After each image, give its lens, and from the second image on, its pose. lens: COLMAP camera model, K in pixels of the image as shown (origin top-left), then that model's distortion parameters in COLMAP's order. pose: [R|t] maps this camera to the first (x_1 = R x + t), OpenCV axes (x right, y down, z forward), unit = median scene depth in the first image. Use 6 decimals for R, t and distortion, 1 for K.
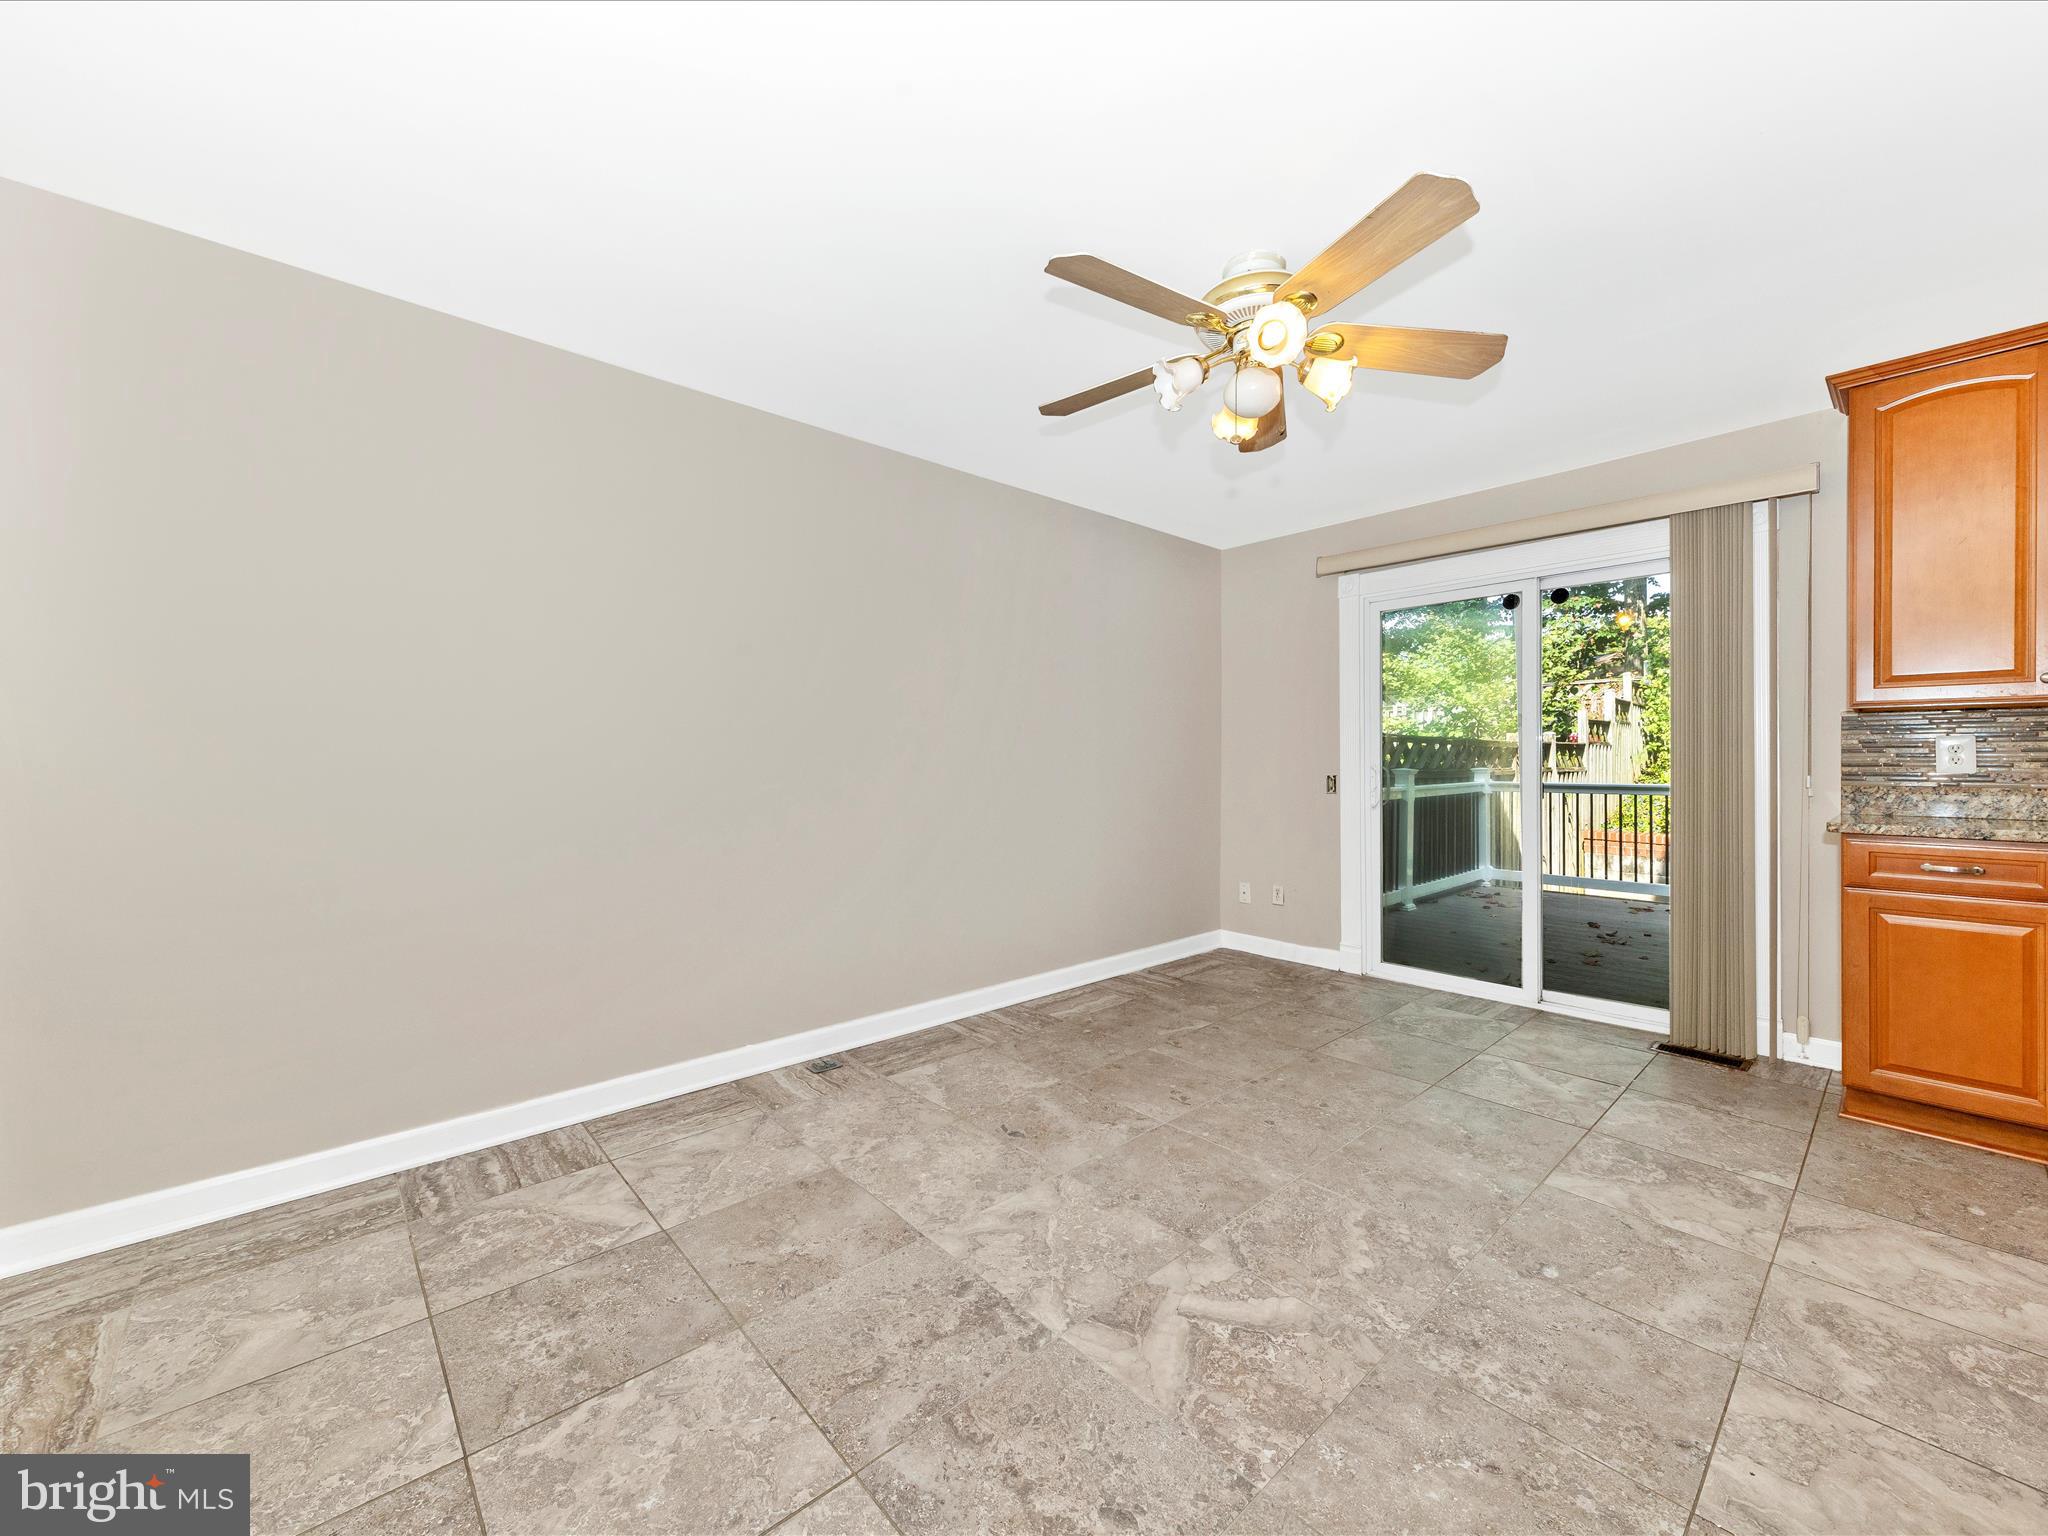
lens RADIAL K [[802.0, 0, 1024.3], [0, 802.0, 748.9], [0, 0, 1]] dist [0.015227, -0.003101]
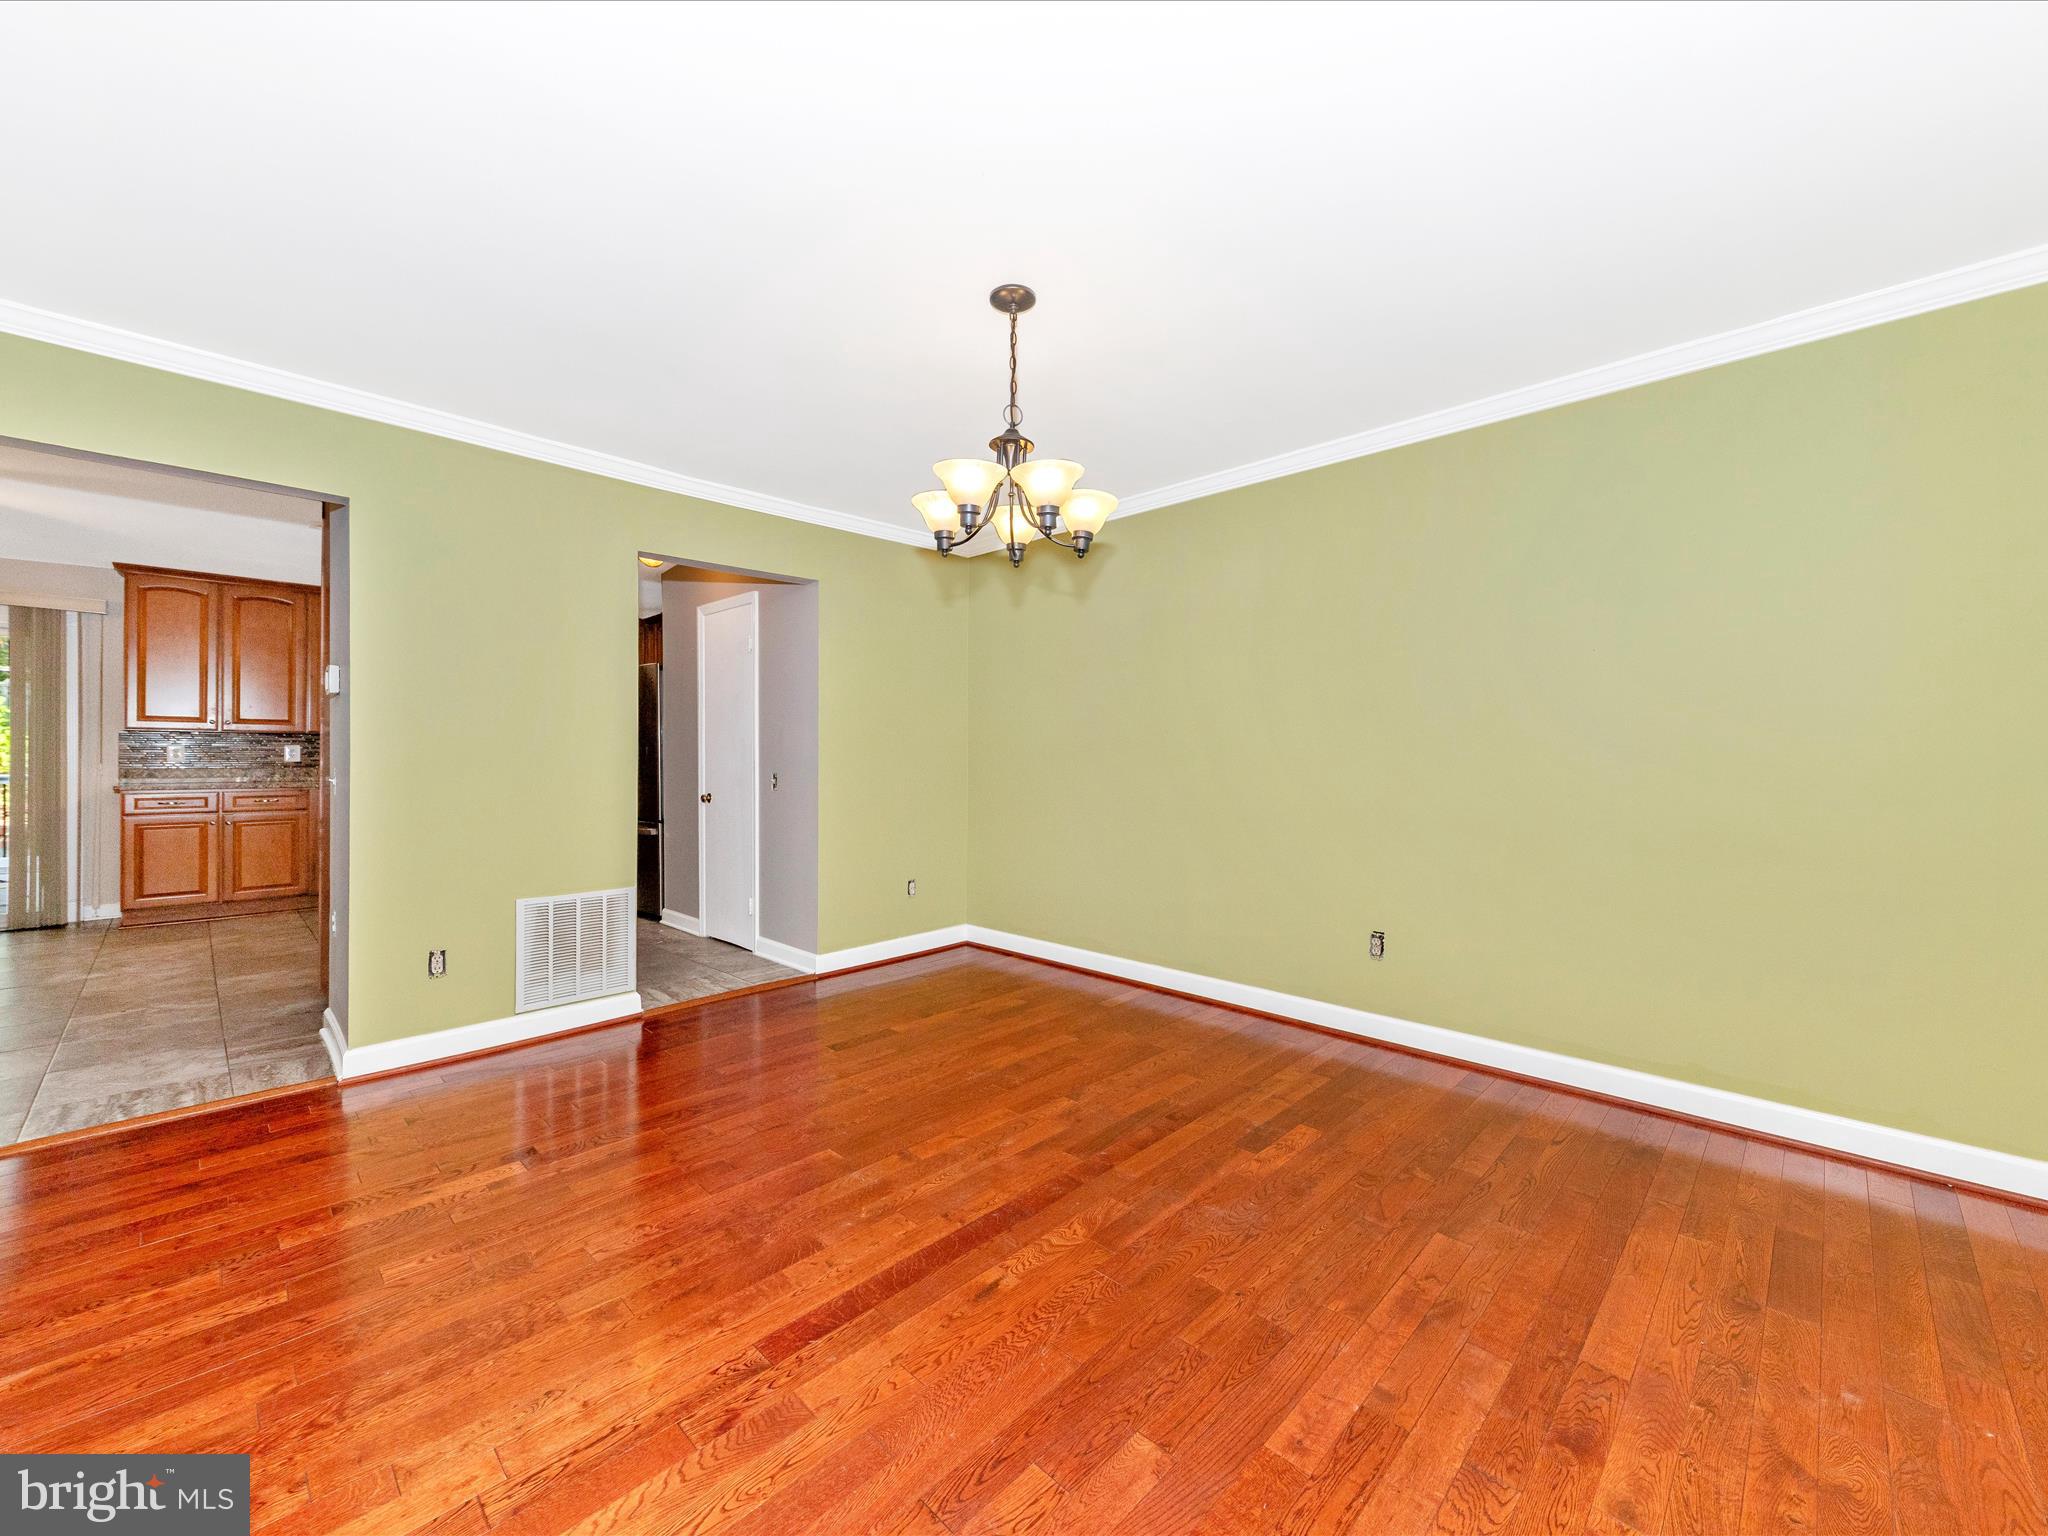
lens RADIAL K [[802.0, 0, 1024.8], [0, 802.0, 761.7], [0, 0, 1]] dist [0.015227, -0.003101]
pose [[-0.061024, -0.005807, 0.998119, -0.637007], [-0.009926, 0.999937, 0.005210, -0.002666], [-0.998087, -0.009589, -0.061078, -0.622376]]
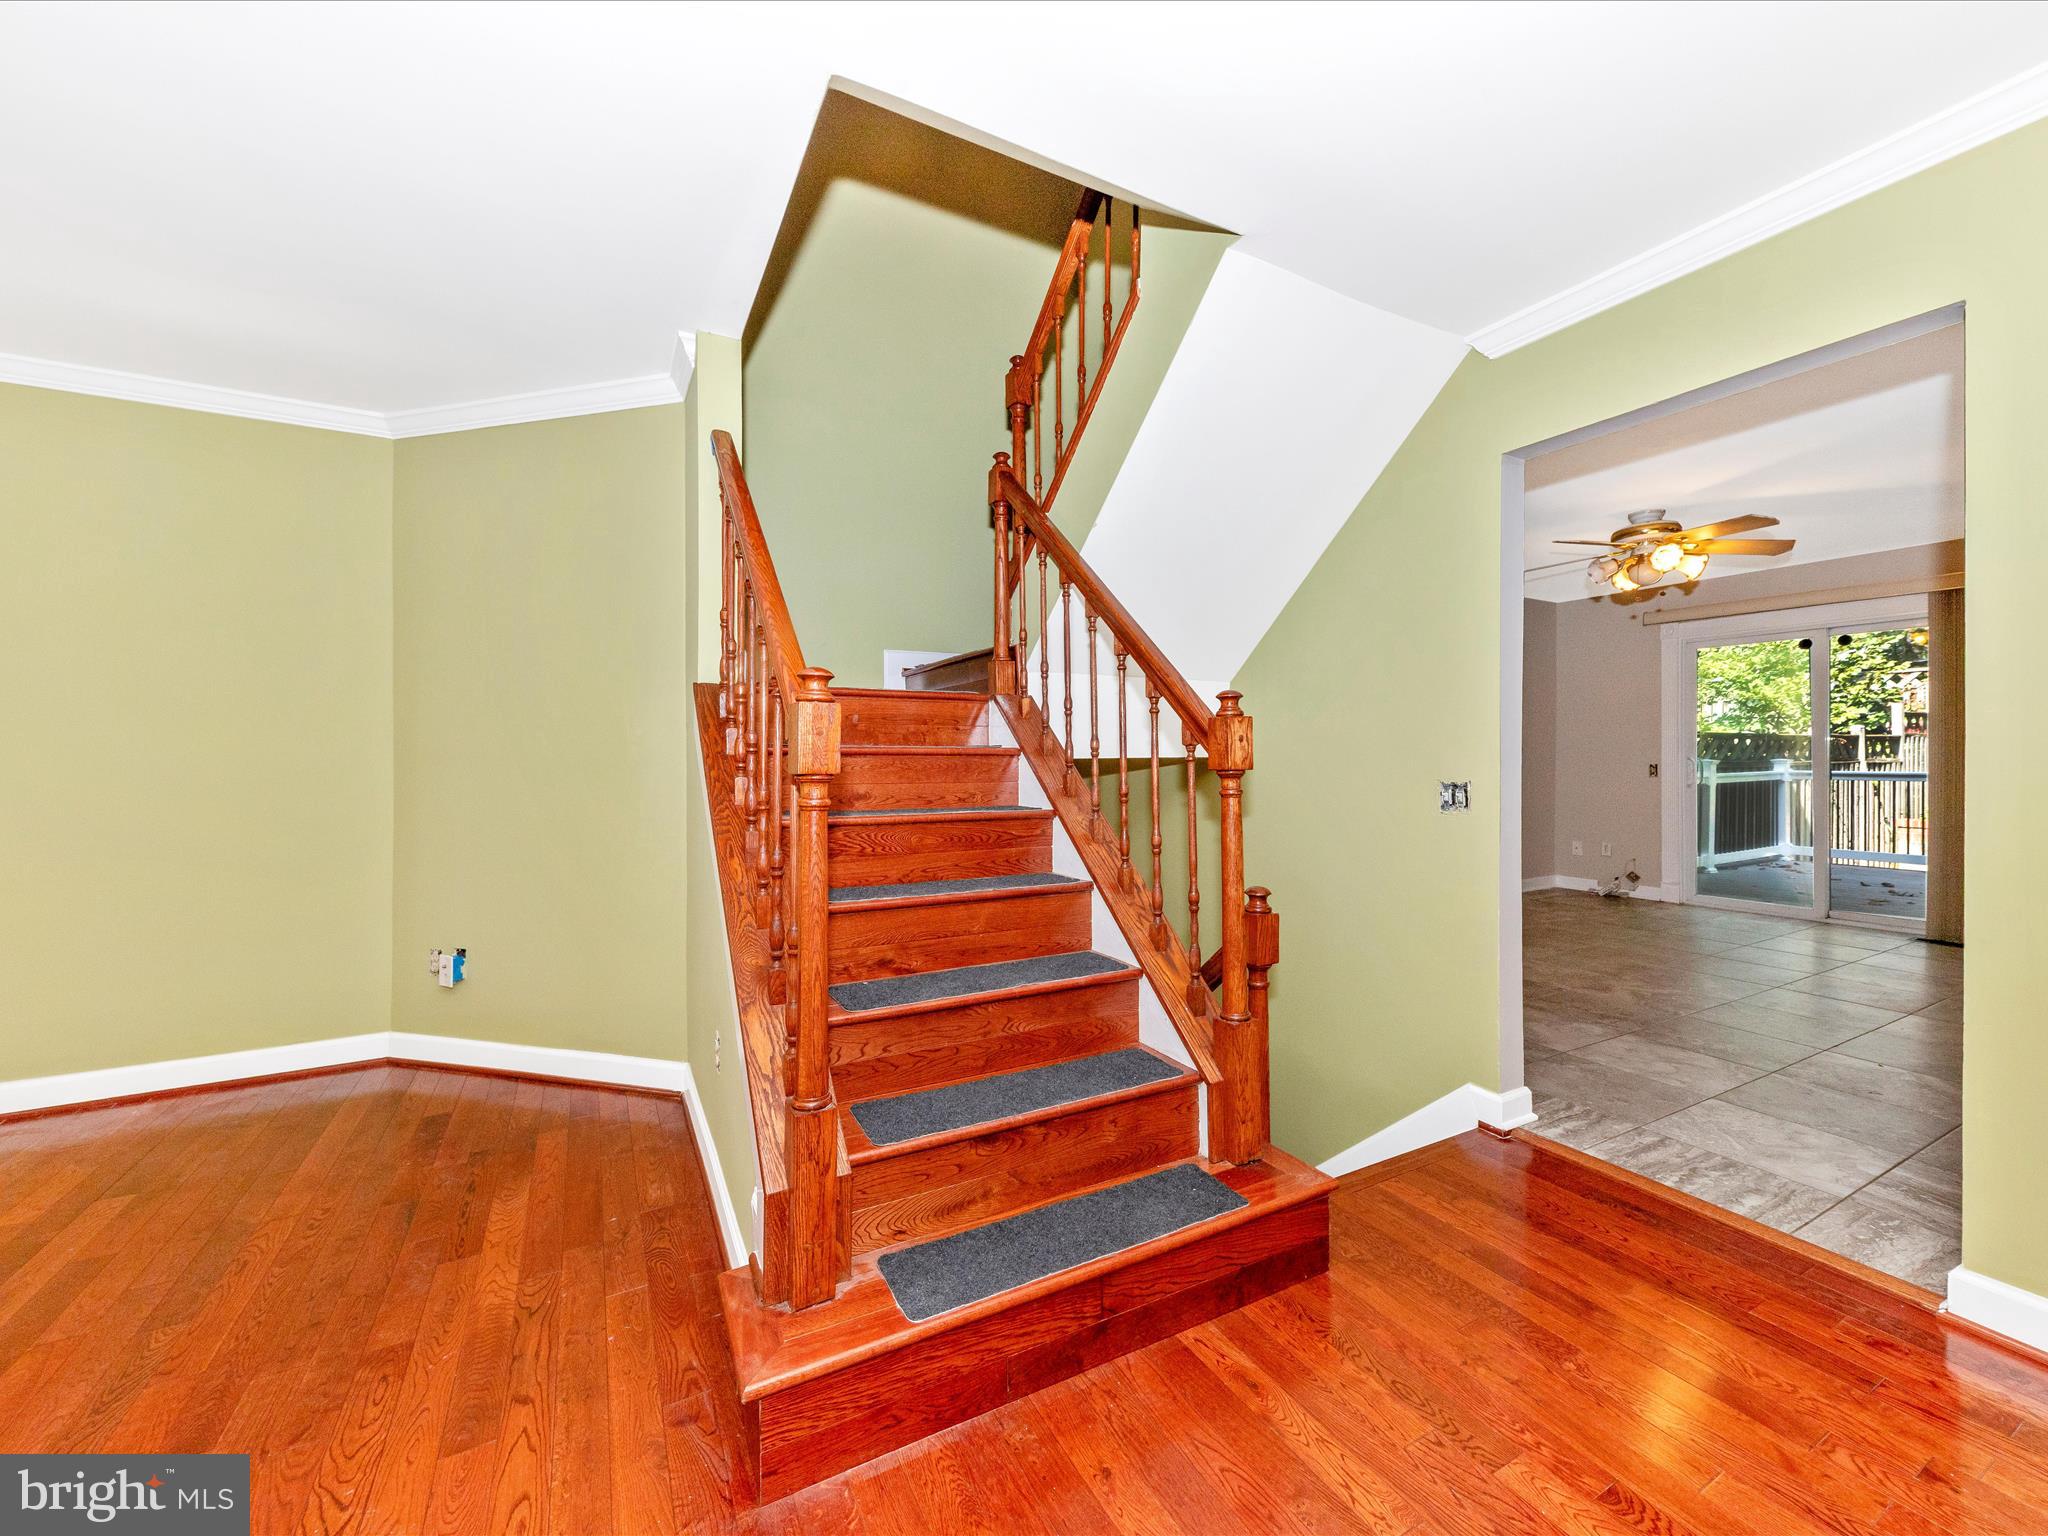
lens RADIAL K [[802.0, 0, 1025.0], [0, 802.0, 763.1], [0, 0, 1]] dist [0.015227, -0.003101]
pose [[0.972256, -0.010283, -0.233691, -0.329252], [0.014281, 0.999779, 0.015423, -0.005609], [0.233481, -0.018333, 0.972188, -0.586311]]
